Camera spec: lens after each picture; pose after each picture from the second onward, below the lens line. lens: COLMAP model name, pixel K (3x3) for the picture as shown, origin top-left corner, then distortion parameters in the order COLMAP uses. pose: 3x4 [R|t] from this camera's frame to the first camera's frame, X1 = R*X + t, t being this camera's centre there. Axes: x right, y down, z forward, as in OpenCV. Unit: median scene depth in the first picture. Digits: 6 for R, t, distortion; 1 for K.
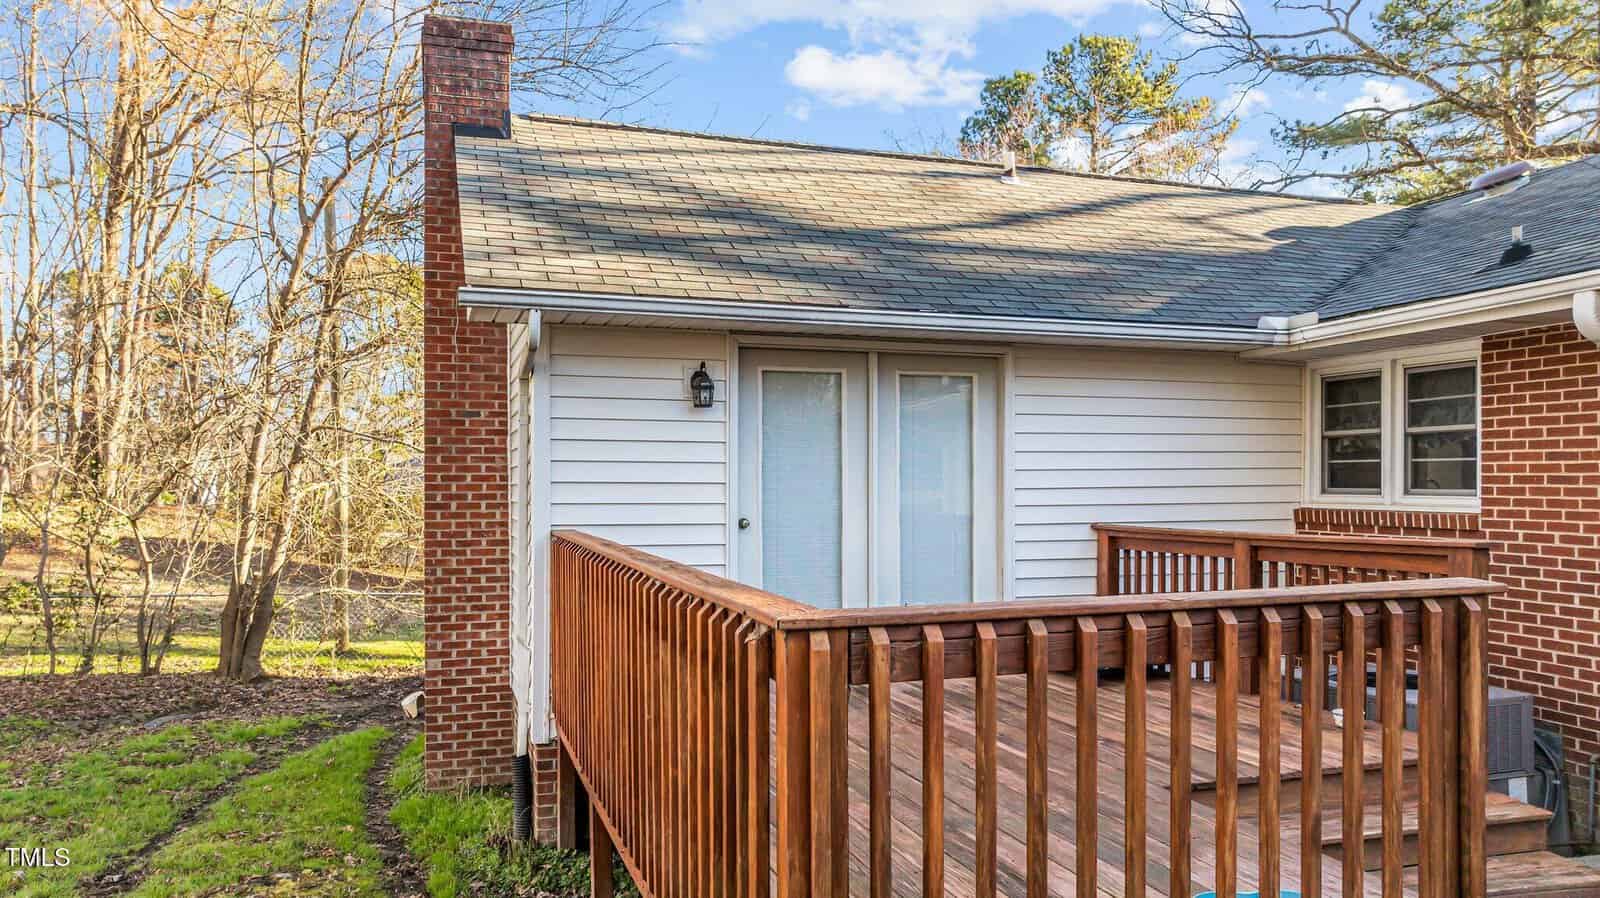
lens RADIAL K [[1133.1, 0, 800.0], [0, 1133.1, 449.0], [0, 0, 1]] dist [-0.019808, 0.005005]
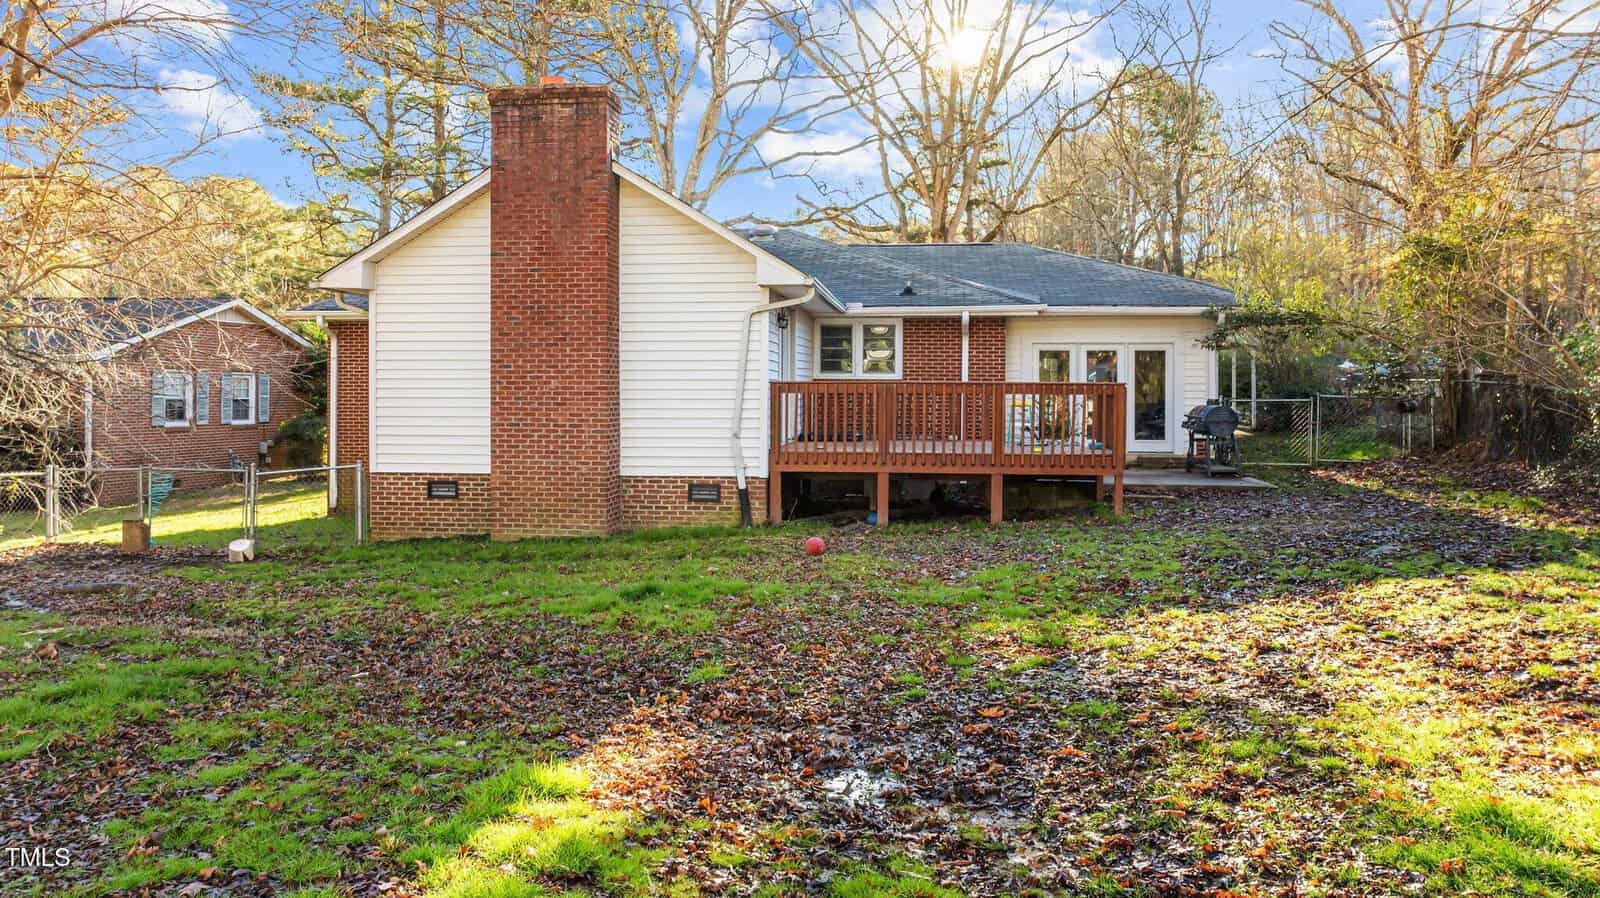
lens RADIAL K [[1152.1, 0, 801.0], [0, 1152.1, 399.9], [0, 0, 1]] dist [-0.020752, -0.005001]
pose [[0.423761, 0.010342, 0.905715, -1.965652], [-0.027165, 0.999630, 0.001296, 0.104179], [-0.905366, -0.025152, 0.423885, -0.046836]]
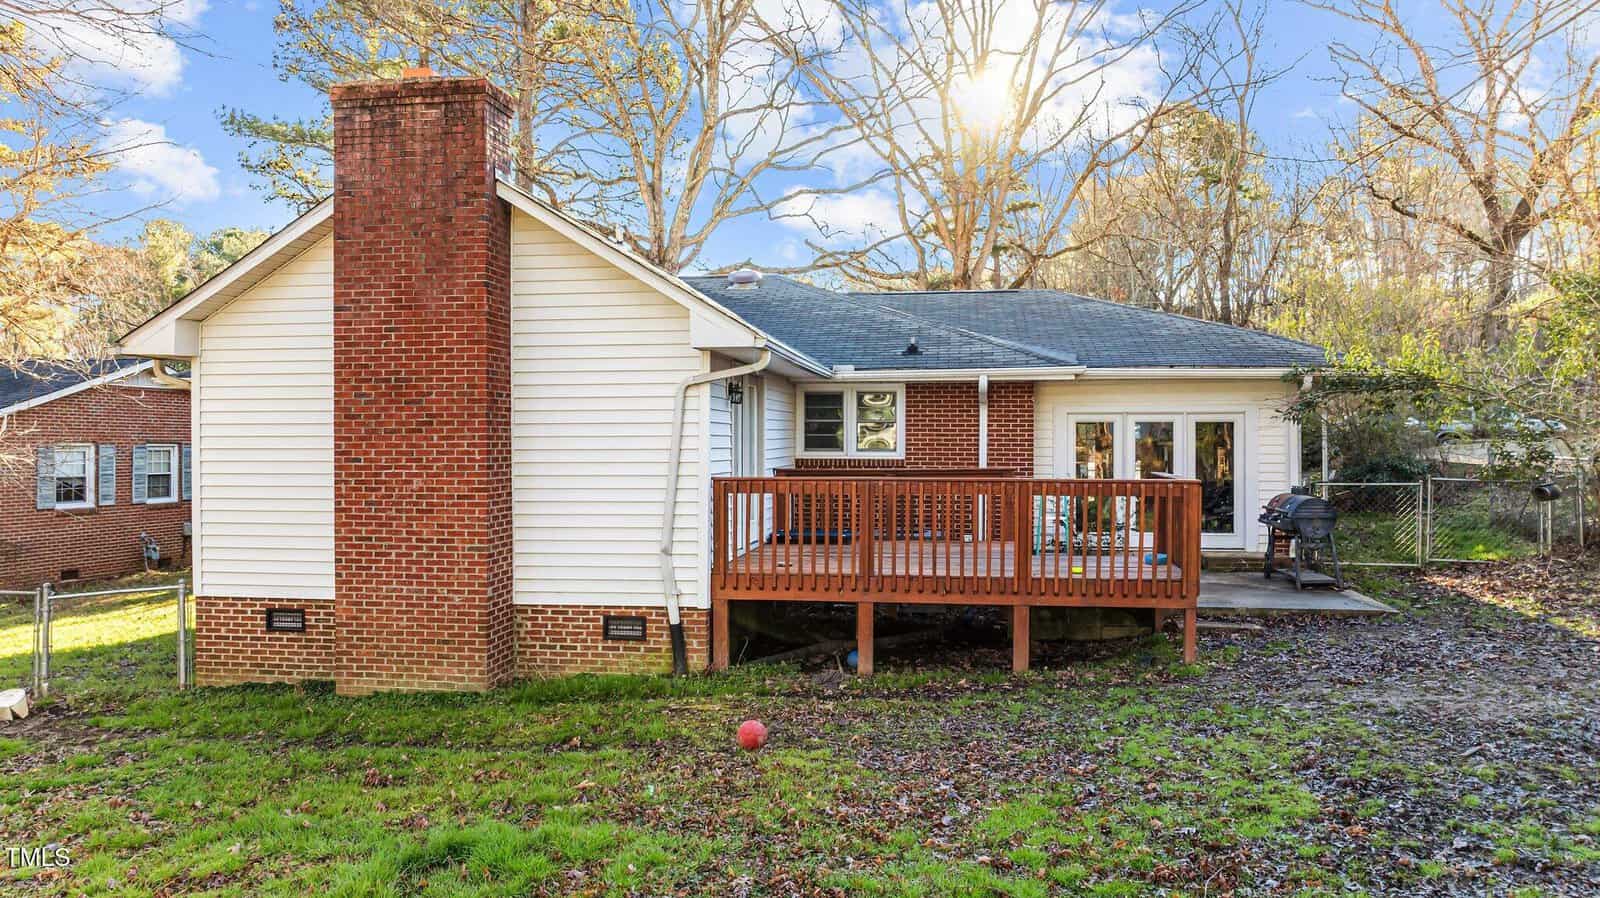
lens RADIAL K [[1133.1, 0, 800.0], [0, 1133.1, 449.0], [0, 0, 1]] dist [-0.019808, 0.005005]
pose [[0.450978, 0.007571, 0.892503, -1.427383], [-0.023795, 0.999711, 0.003543, 0.031577], [-0.892218, -0.022835, 0.451028, 0.094403]]
